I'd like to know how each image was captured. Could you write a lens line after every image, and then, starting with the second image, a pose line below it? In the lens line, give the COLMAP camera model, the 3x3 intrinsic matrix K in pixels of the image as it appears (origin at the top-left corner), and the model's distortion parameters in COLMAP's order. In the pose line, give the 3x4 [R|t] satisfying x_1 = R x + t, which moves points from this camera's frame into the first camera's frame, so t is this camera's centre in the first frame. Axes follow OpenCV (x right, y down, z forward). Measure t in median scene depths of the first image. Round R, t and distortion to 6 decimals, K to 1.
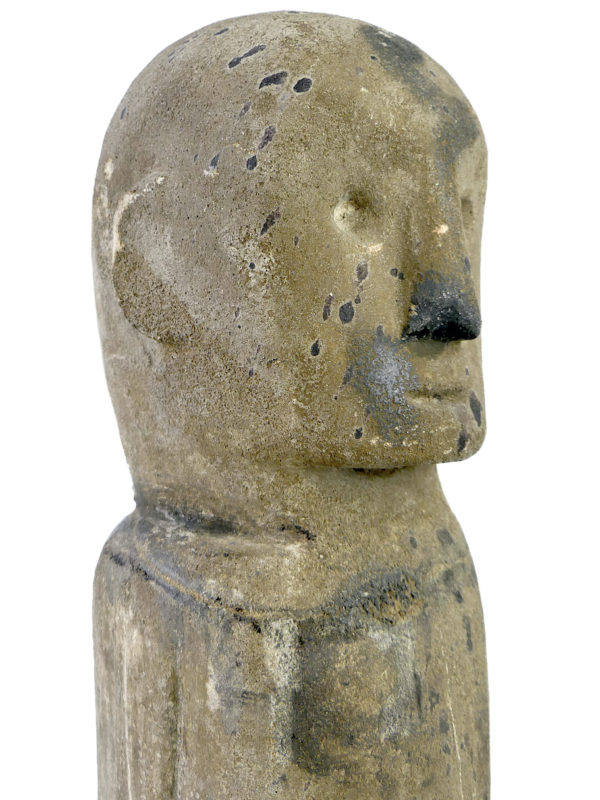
lens RADIAL K [[1054.9, 0, 281.8], [0, 1054.9, 393.1], [0, 0, 1]] dist [-0.033394, 0.000000]
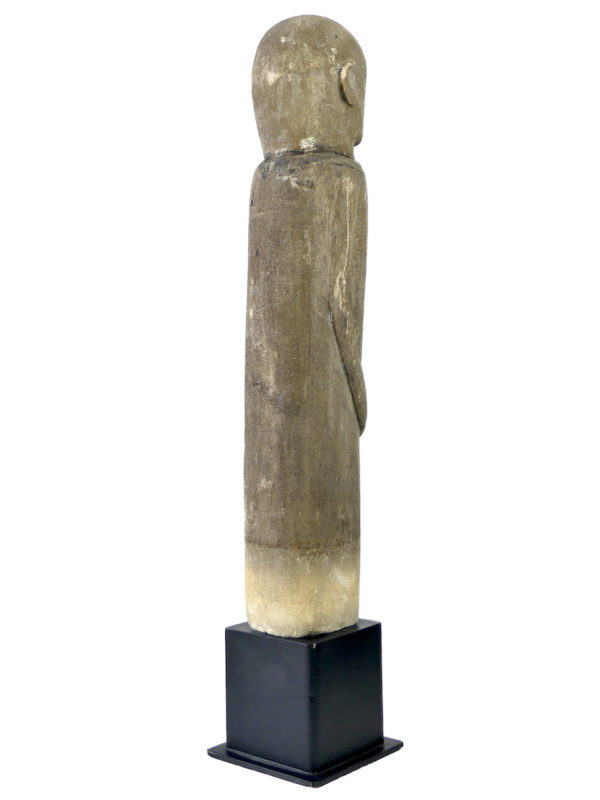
lens RADIAL K [[1054.9, 0, 308.9], [0, 1054.9, 384.1], [0, 0, 1]] dist [-0.033394, 0.000000]
pose [[-0.212322, -0.047933, 0.976023, -3.942808], [0.077695, 0.994806, 0.065757, 0.711652], [-0.974106, 0.089794, -0.207496, 2.093326]]
